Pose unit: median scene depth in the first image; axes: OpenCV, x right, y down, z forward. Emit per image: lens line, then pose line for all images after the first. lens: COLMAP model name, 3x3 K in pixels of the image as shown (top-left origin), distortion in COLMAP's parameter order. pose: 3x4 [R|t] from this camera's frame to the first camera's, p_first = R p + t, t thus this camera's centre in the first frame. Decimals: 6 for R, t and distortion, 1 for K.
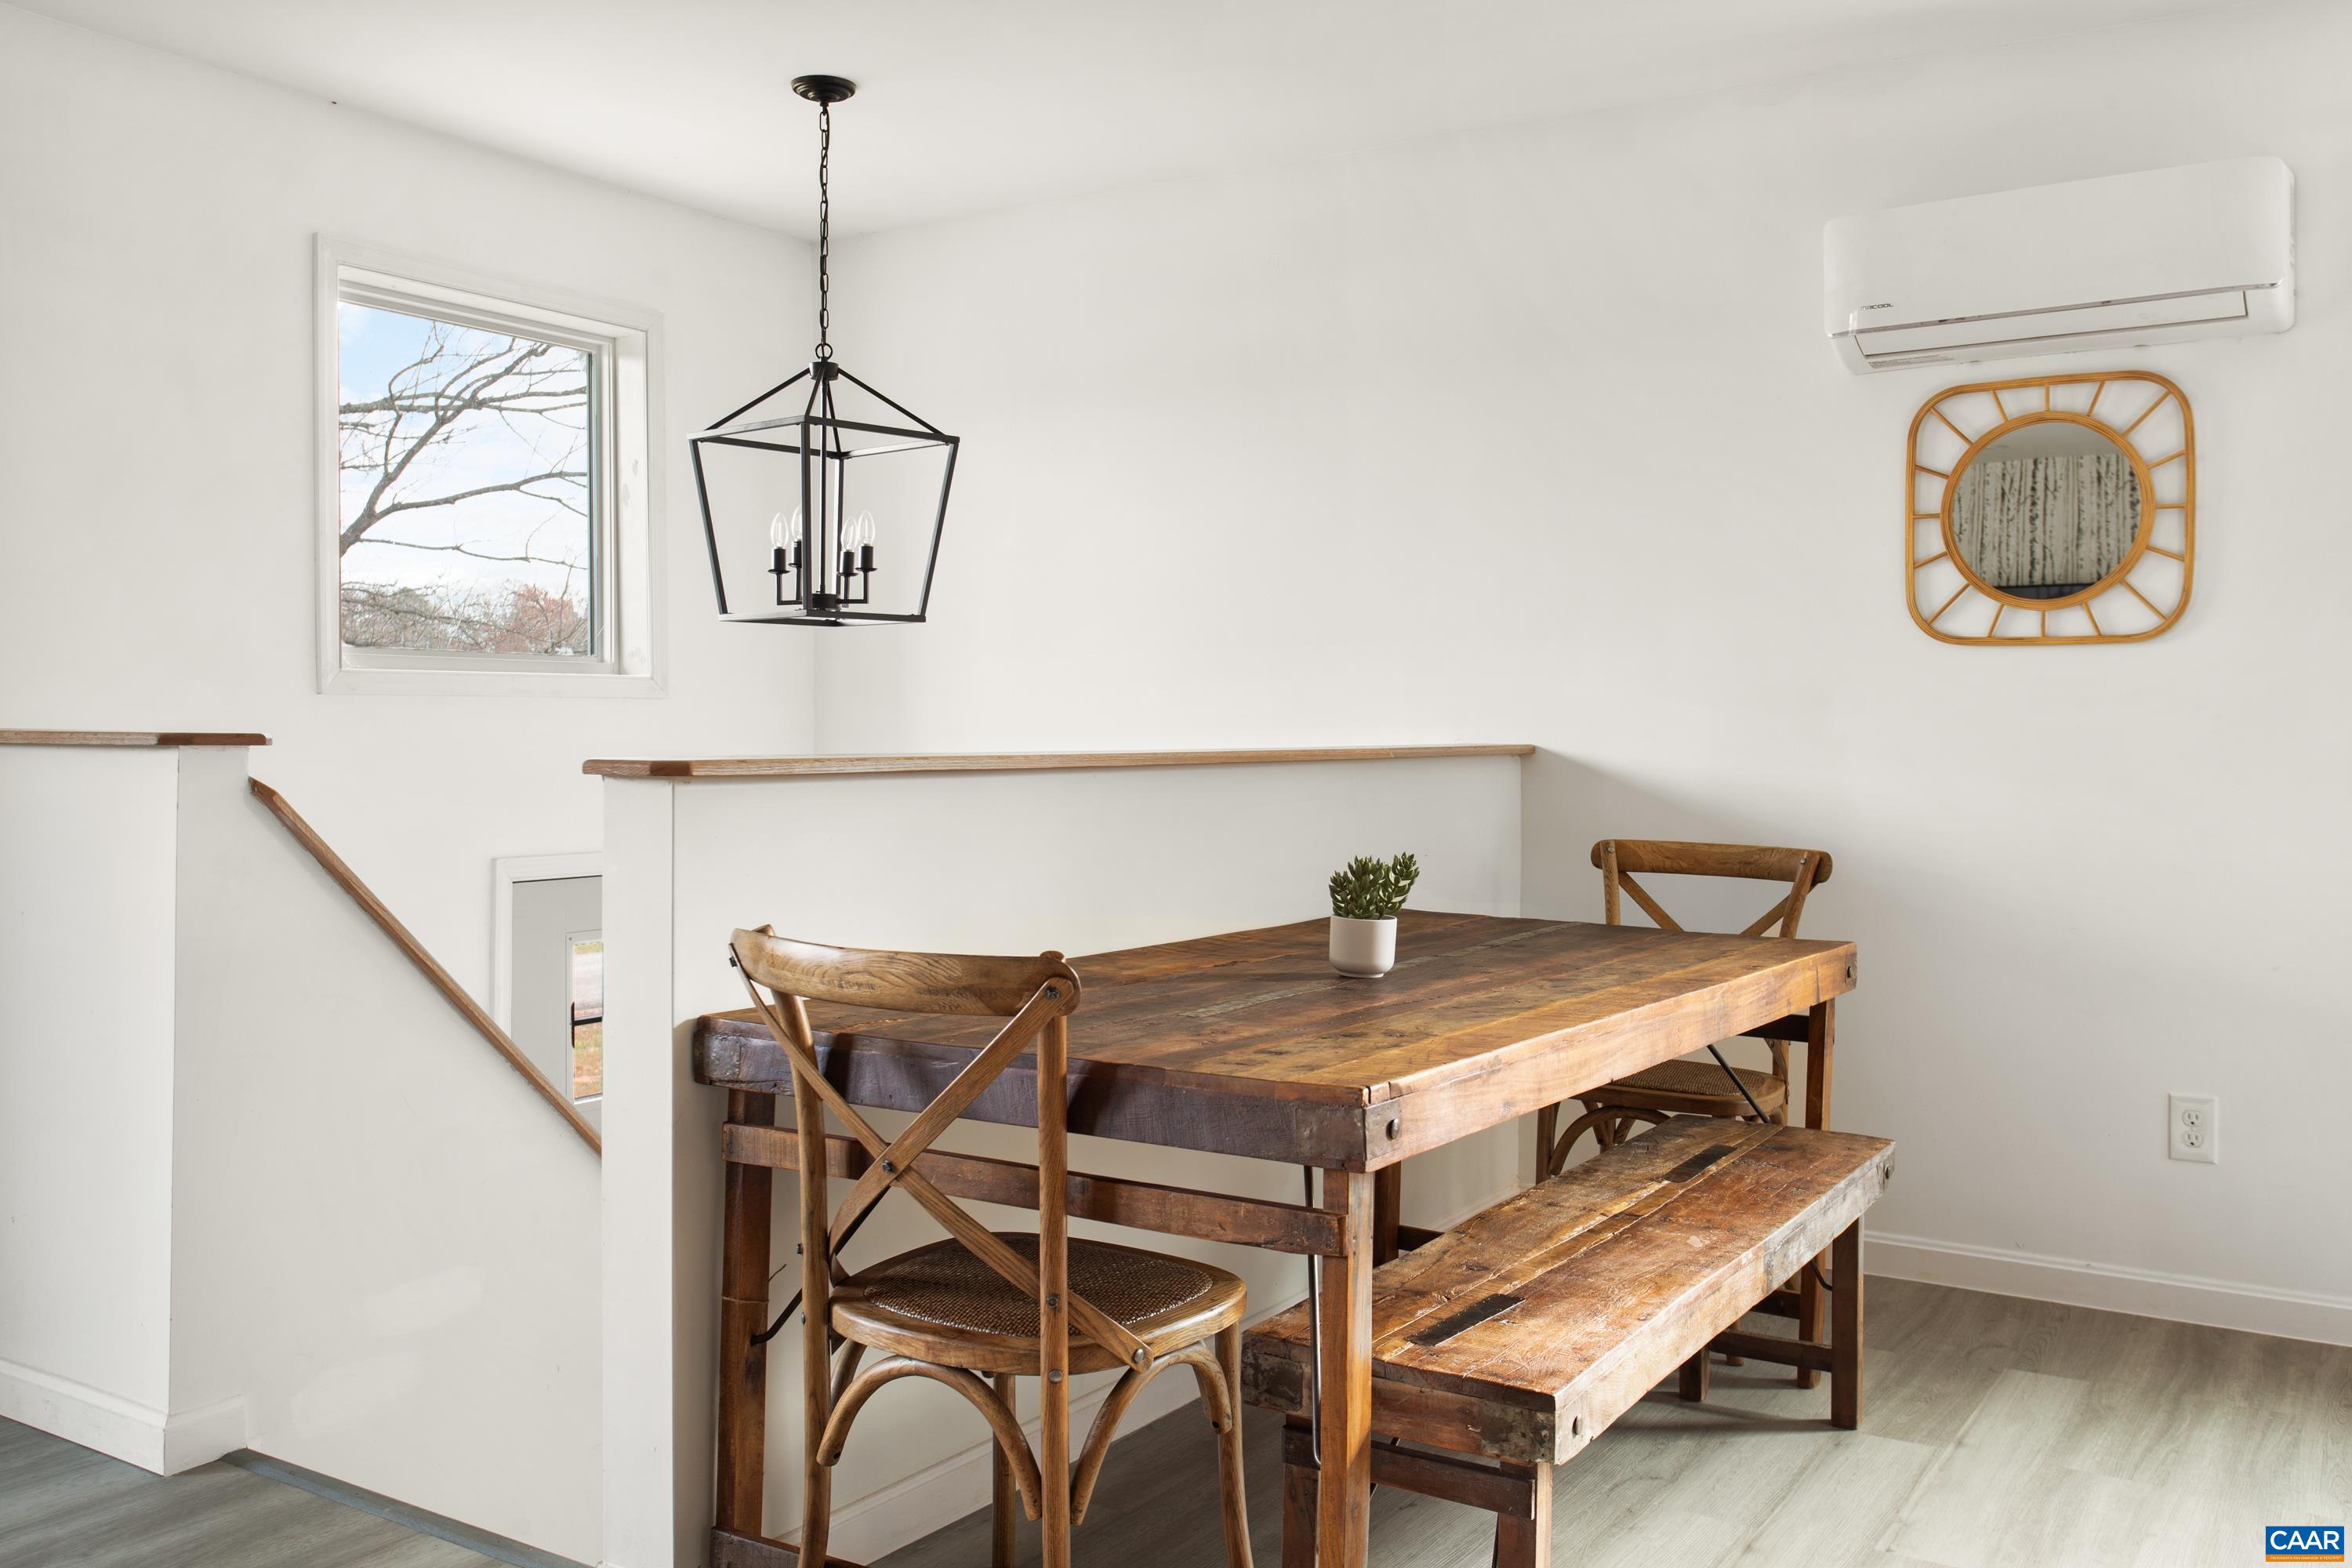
lens RADIAL K [[1969.0, 0, 1174.8], [0, 1969.0, 758.9], [0, 0, 1]] dist [-0.000351, -0.000388]
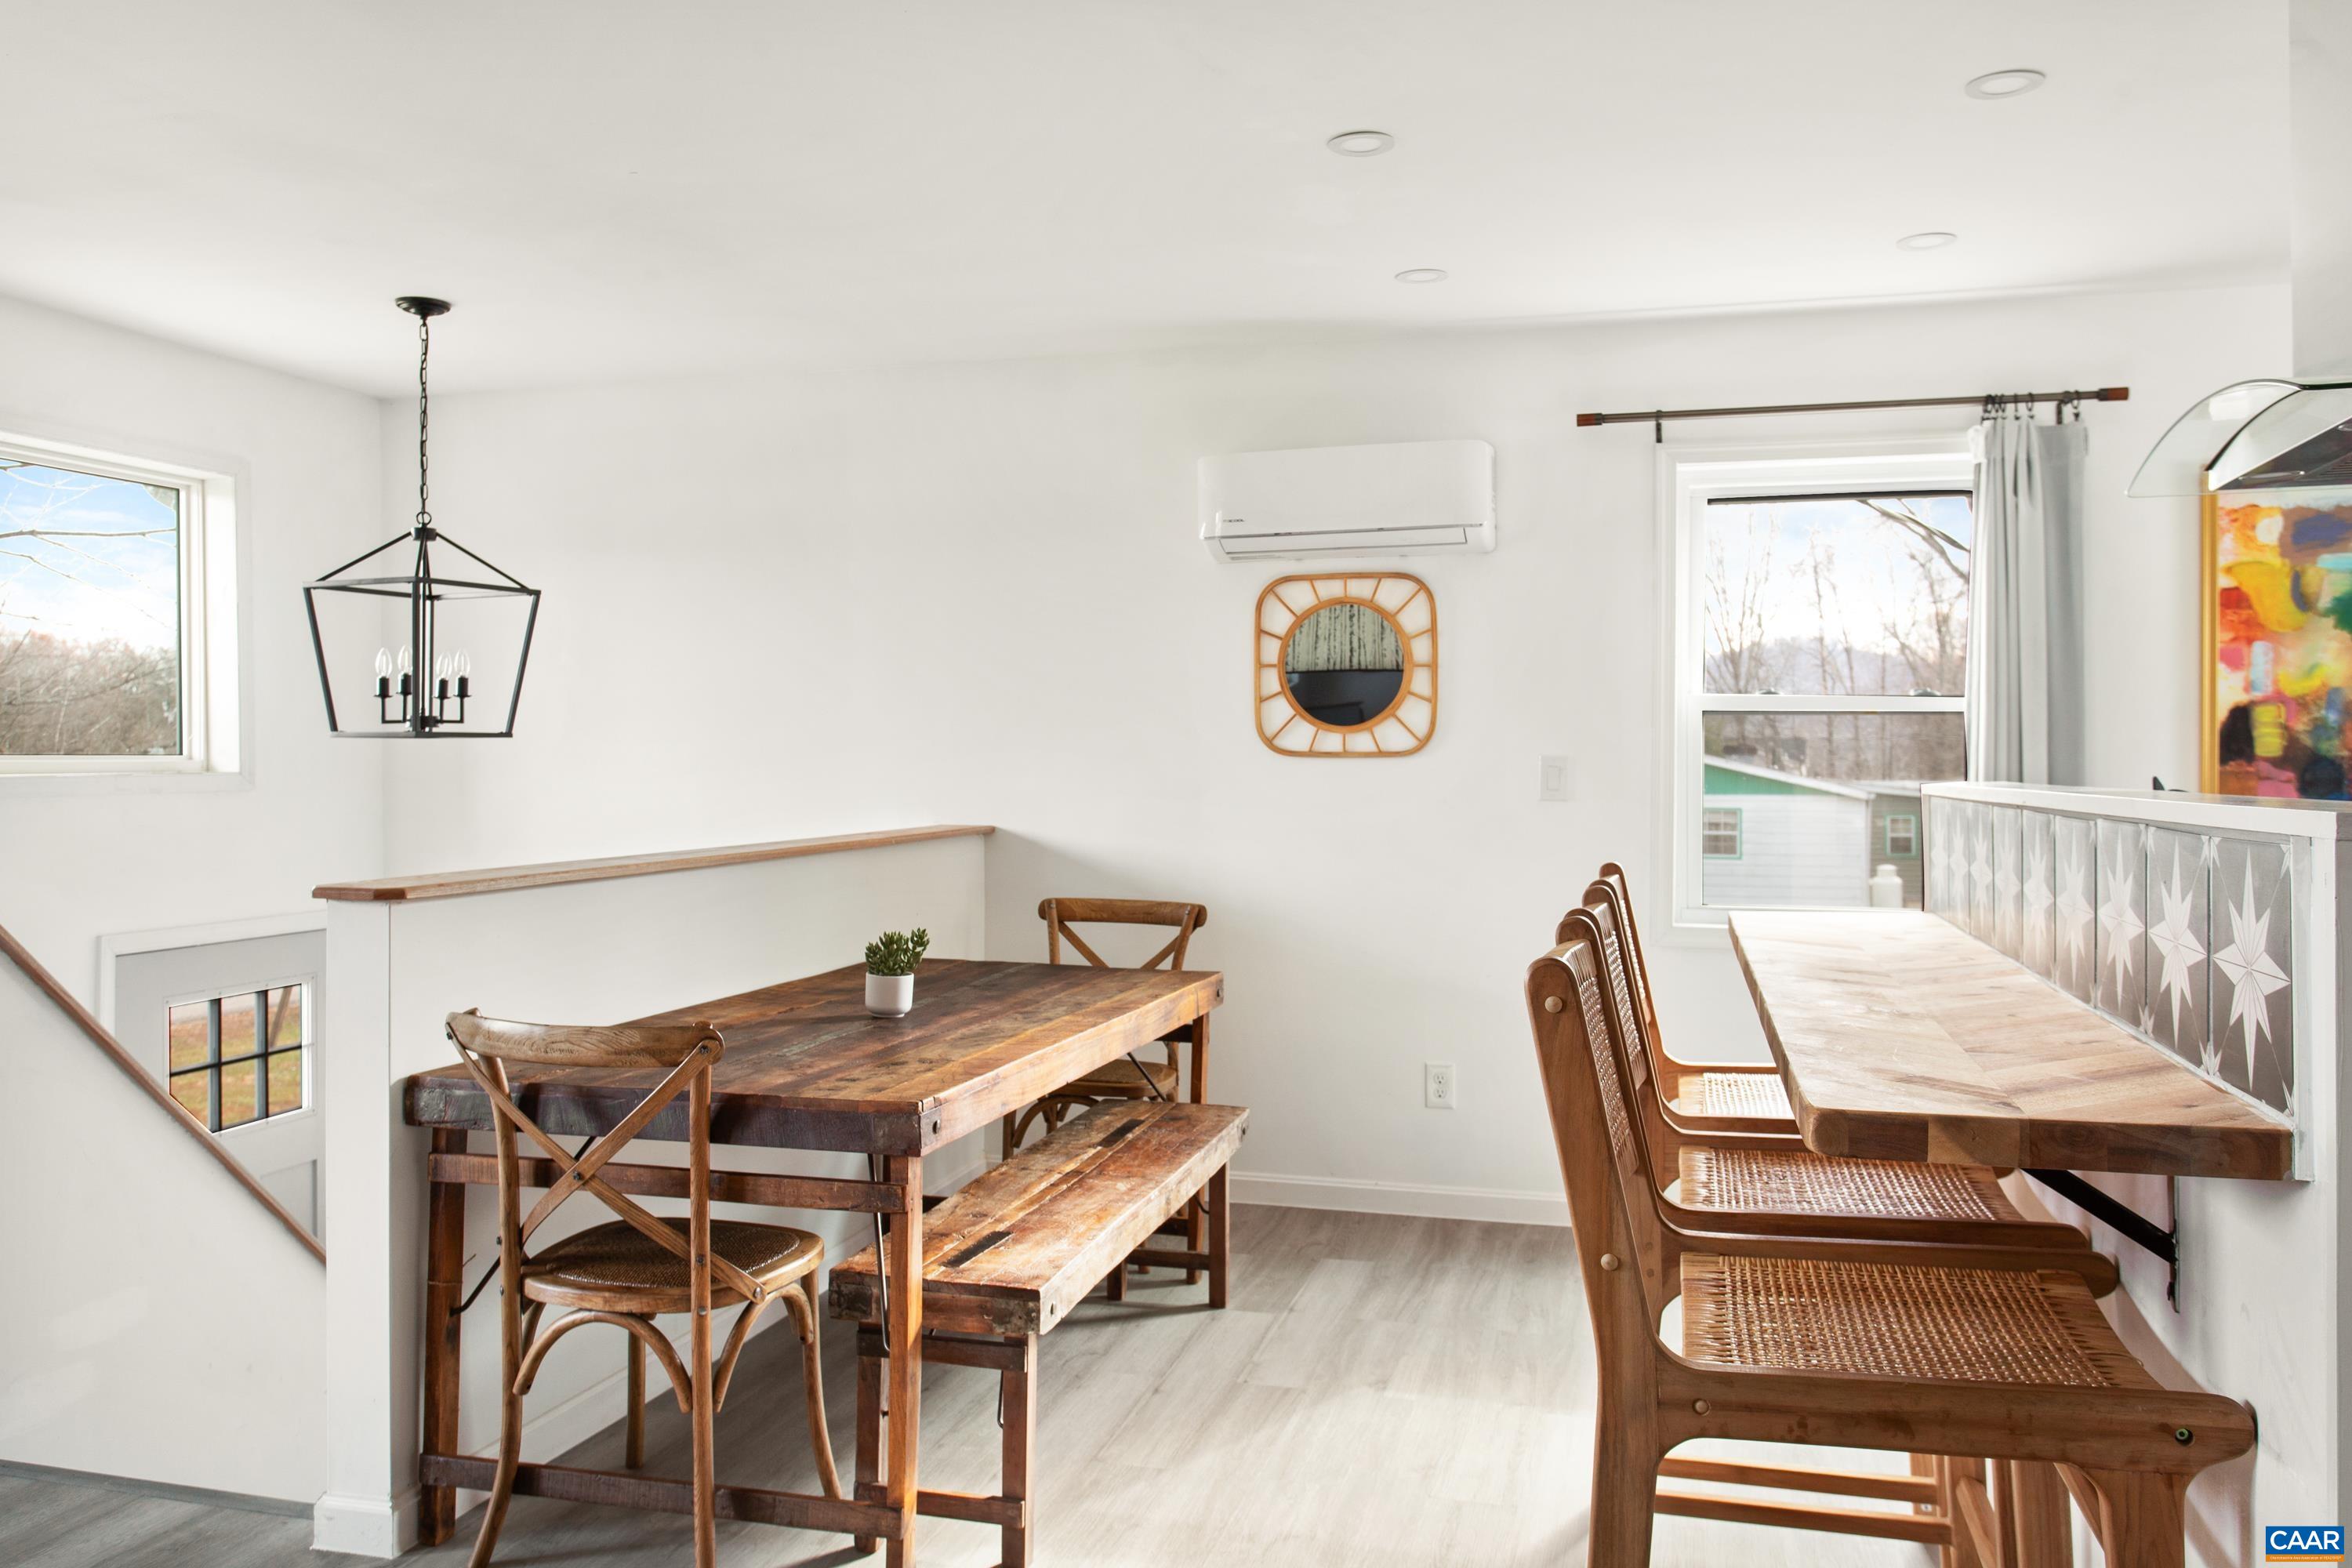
lens RADIAL K [[1750.4, 0, 1176.0], [0, 1750.4, 784.0], [0, 0, 1]] dist [-0.006825, 0.002175]
pose [[0.954168, -0.008425, 0.299153, -0.080078], [0.007810, 0.999964, 0.003249, -0.056722], [-0.299170, -0.000764, 0.954199, -0.246912]]
